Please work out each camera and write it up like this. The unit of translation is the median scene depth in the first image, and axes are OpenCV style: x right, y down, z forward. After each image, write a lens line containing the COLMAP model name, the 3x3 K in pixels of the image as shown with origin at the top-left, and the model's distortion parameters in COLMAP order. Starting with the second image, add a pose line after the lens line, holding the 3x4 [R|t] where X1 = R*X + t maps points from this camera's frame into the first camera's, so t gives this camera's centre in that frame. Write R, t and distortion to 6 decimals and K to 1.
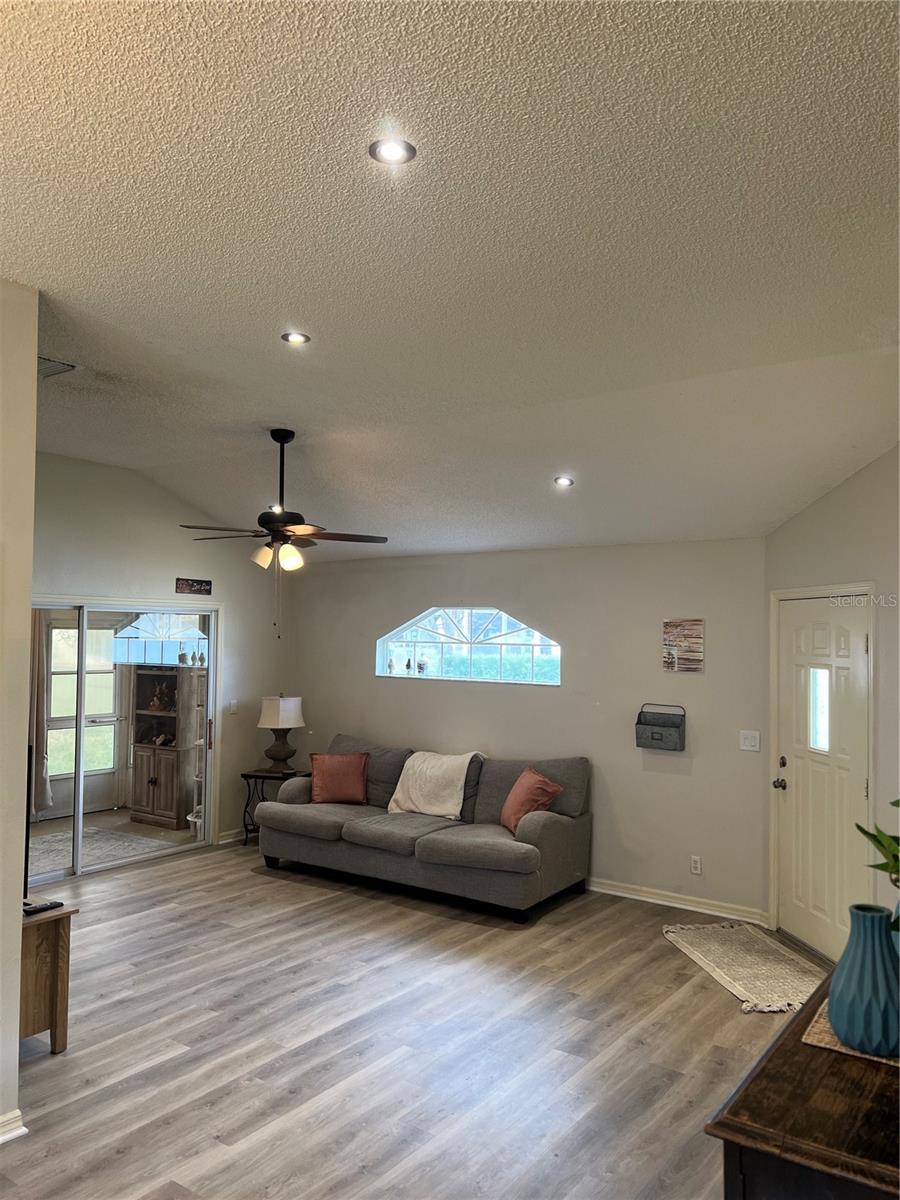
lens RADIAL K [[902.9, 0, 442.7], [0, 902.9, 601.9], [0, 0, 1]] dist [0.050259, -0.056289]
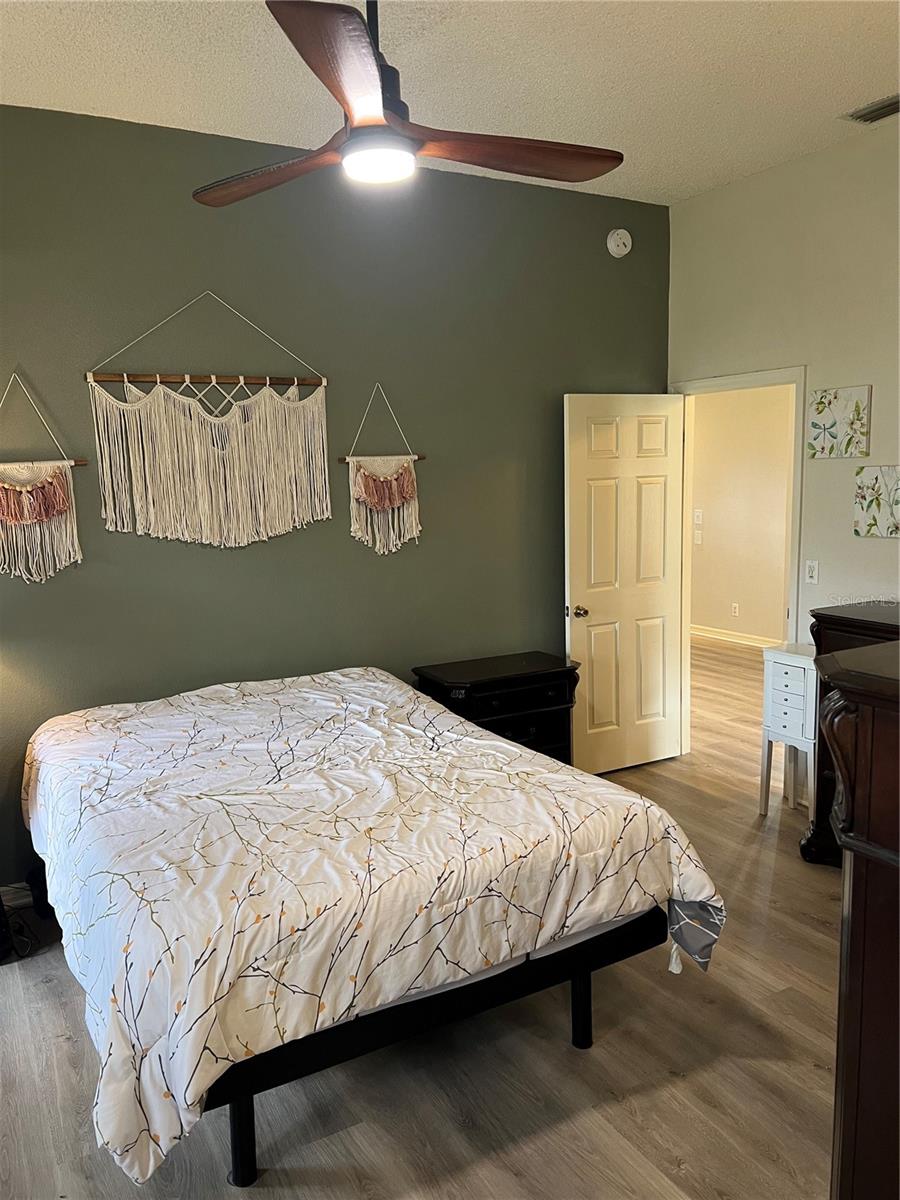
lens RADIAL K [[902.9, 0, 449.7], [0, 902.9, 603.4], [0, 0, 1]] dist [0.050259, -0.056289]
pose [[0.405241, -0.153437, 0.901242, -1.221480], [-0.000853, 0.985751, 0.168209, 0.027973], [-0.914209, -0.068934, 0.399336, 0.416636]]
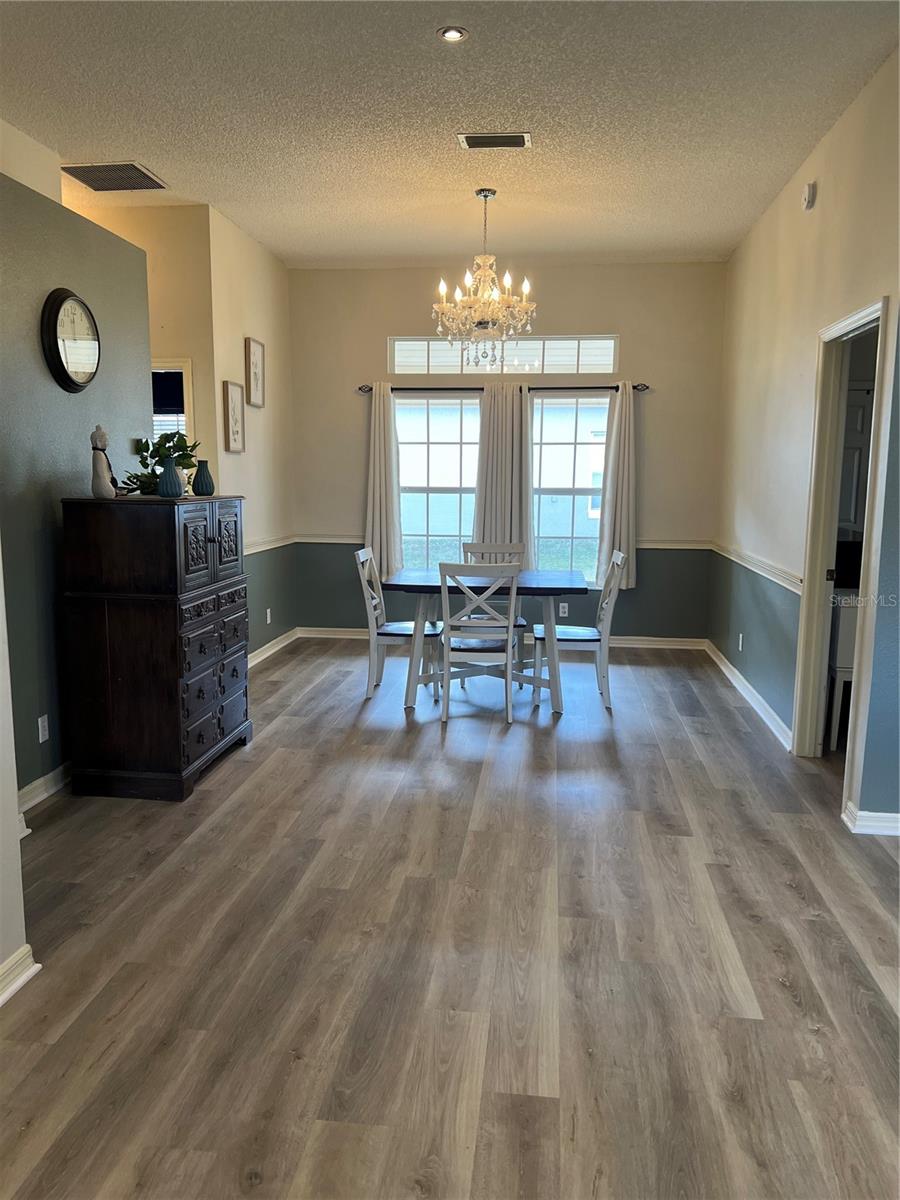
lens RADIAL K [[902.9, 0, 451.5], [0, 902.9, 603.6], [0, 0, 1]] dist [0.050259, -0.056289]
pose [[-0.868132, 0.051289, -0.493676, 0.300115], [-0.004265, 0.993839, 0.110751, 0.104368], [0.496315, 0.098252, -0.862565, 0.990651]]
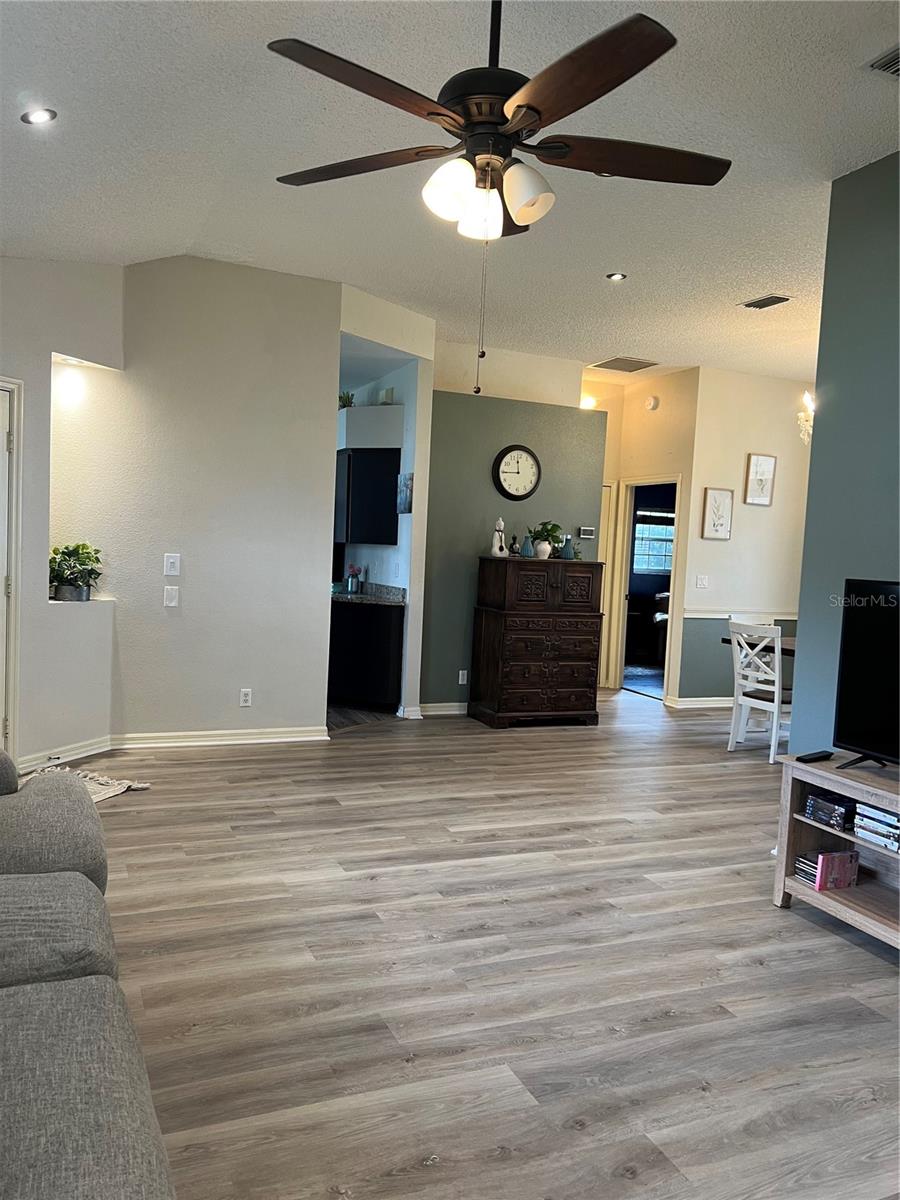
lens RADIAL K [[902.9, 0, 442.6], [0, 902.9, 606.4], [0, 0, 1]] dist [0.050259, -0.056289]
pose [[-0.859164, -0.088825, 0.503931, -0.394033], [-0.077543, 0.996046, 0.043361, 0.123234], [-0.505790, -0.001822, -0.862655, 1.378415]]
